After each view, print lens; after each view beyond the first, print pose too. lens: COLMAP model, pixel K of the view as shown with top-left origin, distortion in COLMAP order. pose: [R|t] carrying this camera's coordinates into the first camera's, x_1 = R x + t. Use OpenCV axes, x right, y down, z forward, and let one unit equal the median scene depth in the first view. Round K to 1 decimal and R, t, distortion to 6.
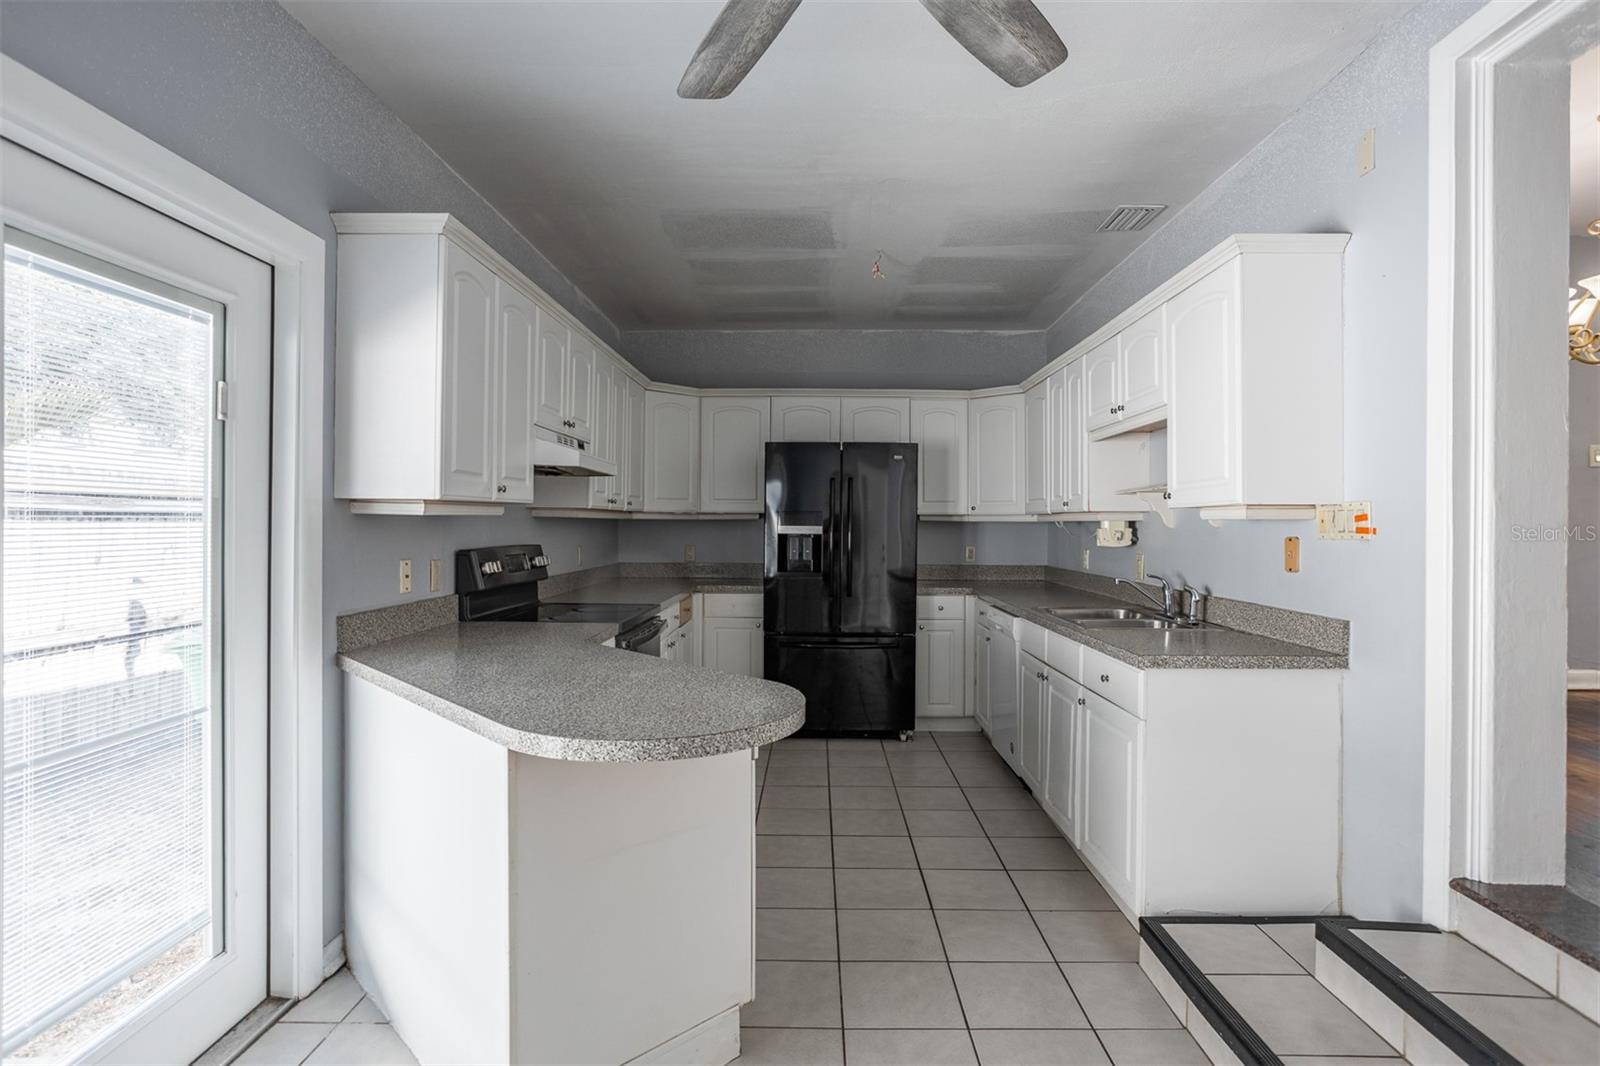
lens RADIAL K [[808.1, 0, 808.3], [0, 808.1, 528.6], [0, 0, 1]] dist [-0.058582, 0.036563]
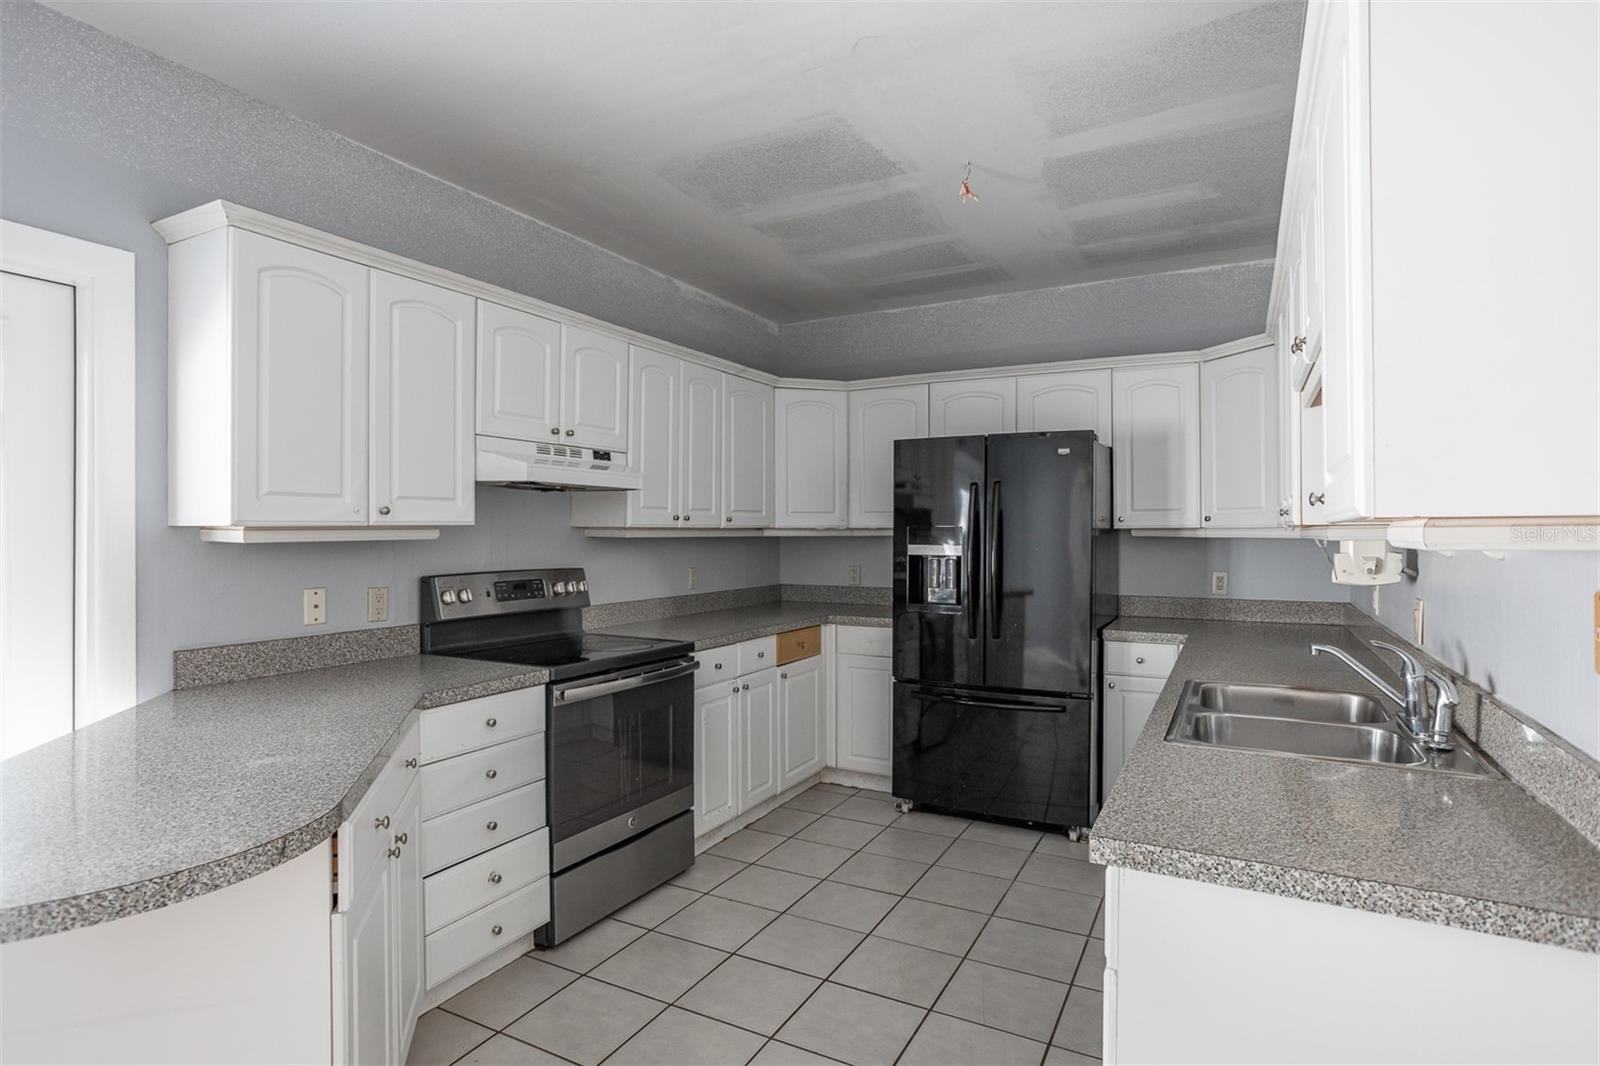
lens RADIAL K [[823.4, 0, 767.6], [0, 823.4, 538.8], [0, 0, 1]] dist [-0.058773, 0.032758]
pose [[0.882968, -0.002094, -0.469429, 0.253045], [0.002261, 0.999997, -0.000207, -0.010848], [0.469428, -0.000879, 0.882970, 0.256962]]
